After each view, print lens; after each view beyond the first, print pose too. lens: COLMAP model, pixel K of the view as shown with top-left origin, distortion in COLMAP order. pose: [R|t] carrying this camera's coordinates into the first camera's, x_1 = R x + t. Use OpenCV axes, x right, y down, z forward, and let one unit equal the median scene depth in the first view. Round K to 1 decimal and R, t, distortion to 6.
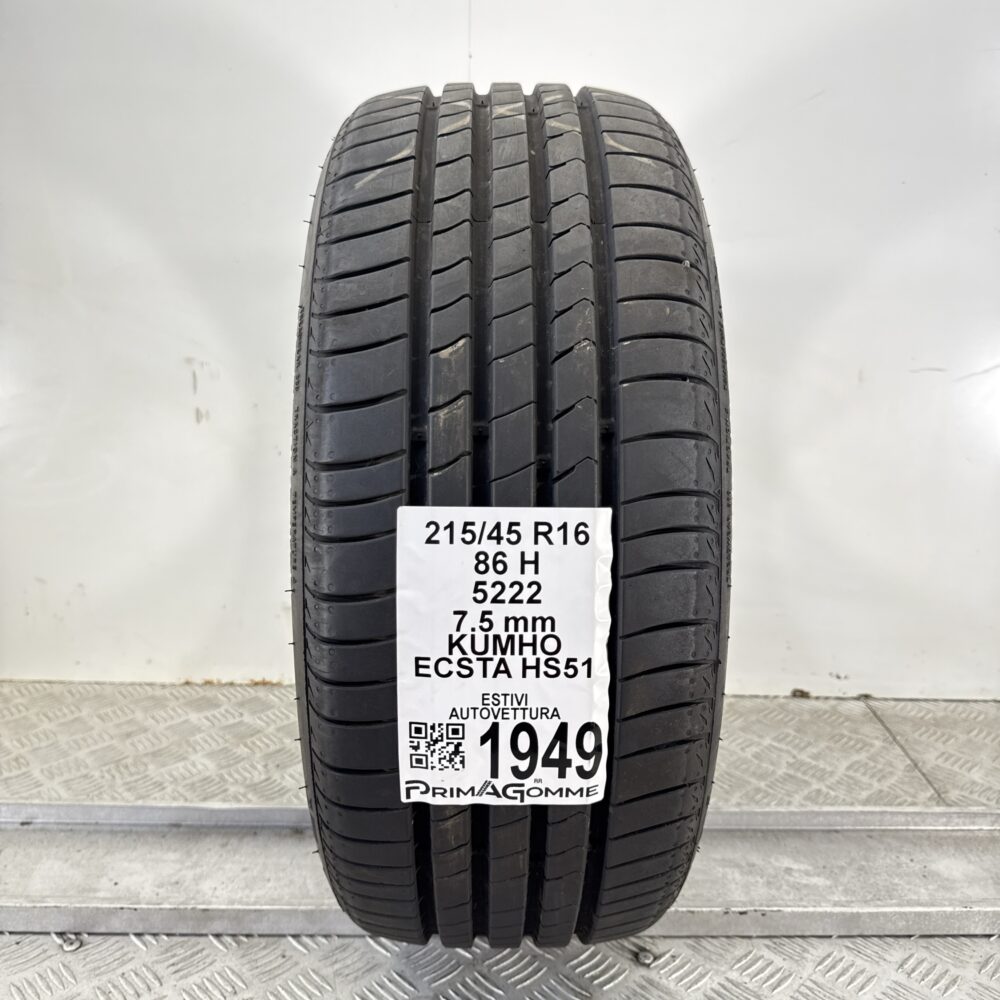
lens RADIAL K [[949.8, 0, 500.0], [0, 949.8, 500.0], [0, 0, 1]] dist [0.111852, -0.348100]
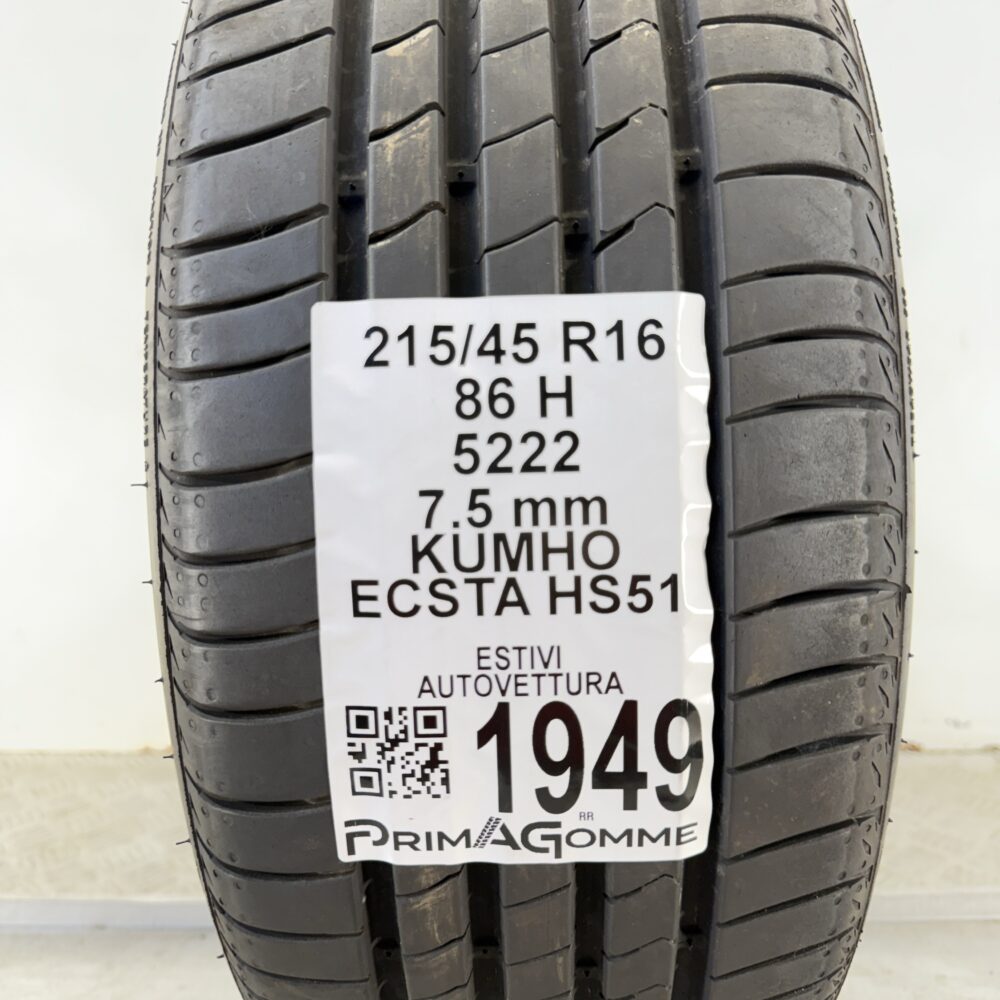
lens RADIAL K [[949.8, 0, 500.0], [0, 949.8, 500.0], [0, 0, 1]] dist [0.111852, -0.348100]
pose [[0.998858, -0.030849, -0.036494, 0.016794], [0.027134, 0.994792, -0.098243, 0.173328], [0.039334, 0.097141, 0.994493, 0.455478]]
